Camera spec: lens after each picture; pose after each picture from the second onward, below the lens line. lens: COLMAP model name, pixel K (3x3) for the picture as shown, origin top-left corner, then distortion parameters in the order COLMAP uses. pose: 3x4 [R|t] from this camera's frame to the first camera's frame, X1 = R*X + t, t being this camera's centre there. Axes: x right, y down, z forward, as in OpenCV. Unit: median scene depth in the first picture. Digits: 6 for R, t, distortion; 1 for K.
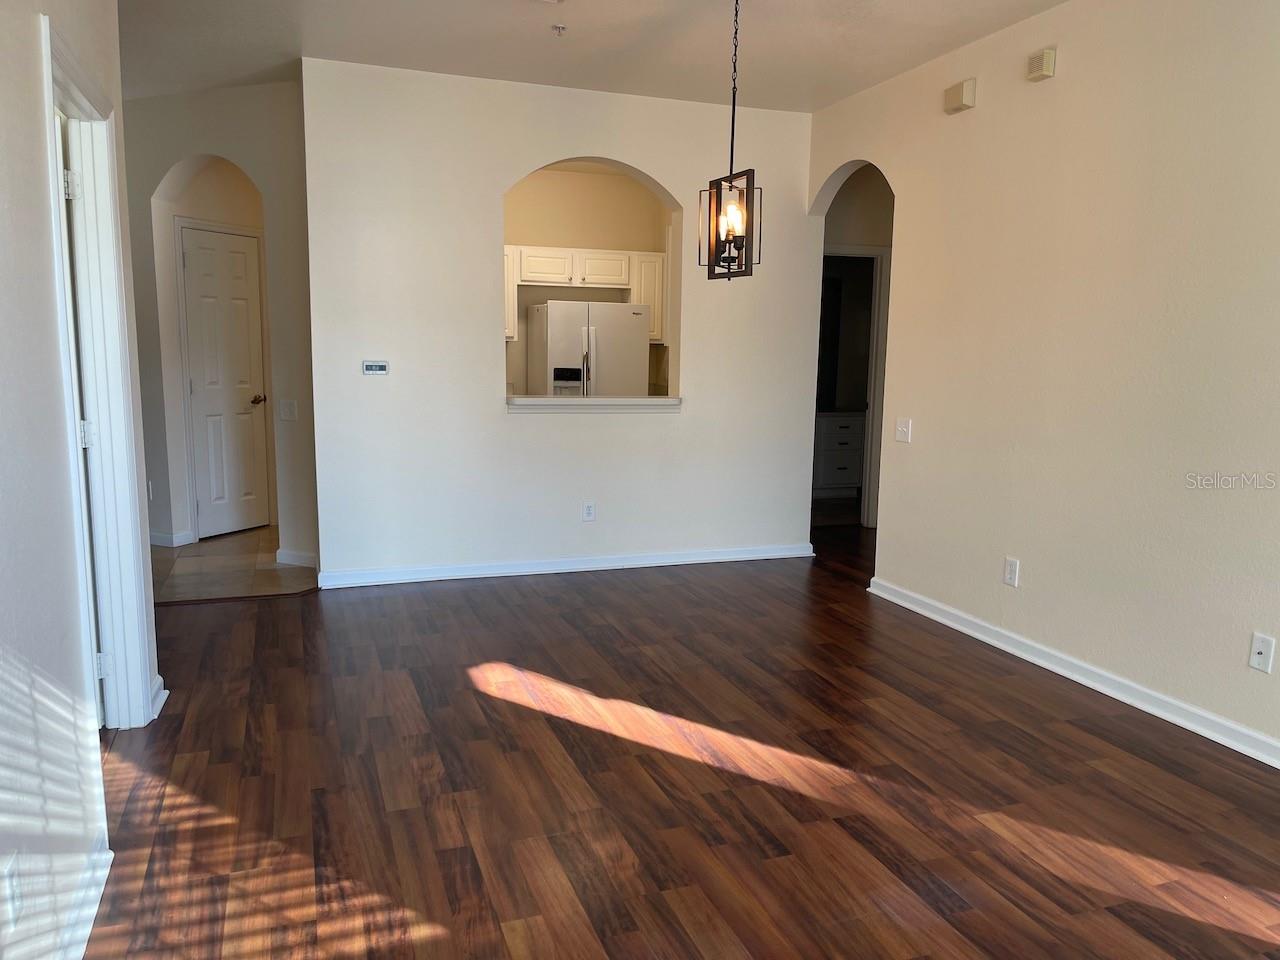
lens RADIAL K [[932.0, 0, 643.2], [0, 932.0, 434.1], [0, 0, 1]] dist [0.251288, 0.001038]
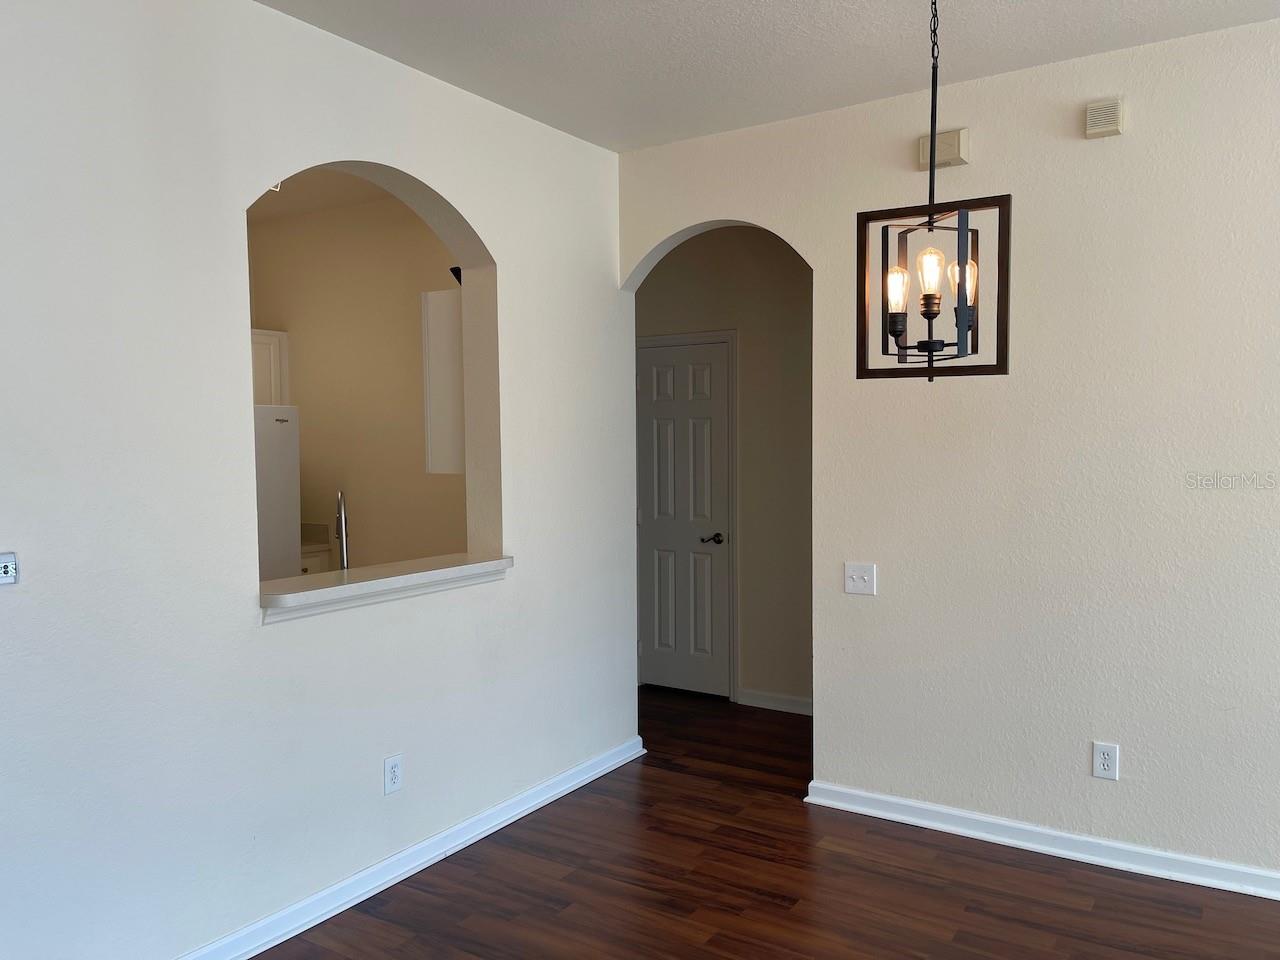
lens RADIAL K [[945.7, 0, 640.0], [0, 945.7, 480.0], [0, 0, 1]] dist [0.003196, 0.004340]
pose [[0.799801, -0.047200, 0.598407, -0.294158], [0.073427, 0.997110, -0.019491, -0.078377], [-0.595758, 0.059528, 0.800955, 0.481347]]
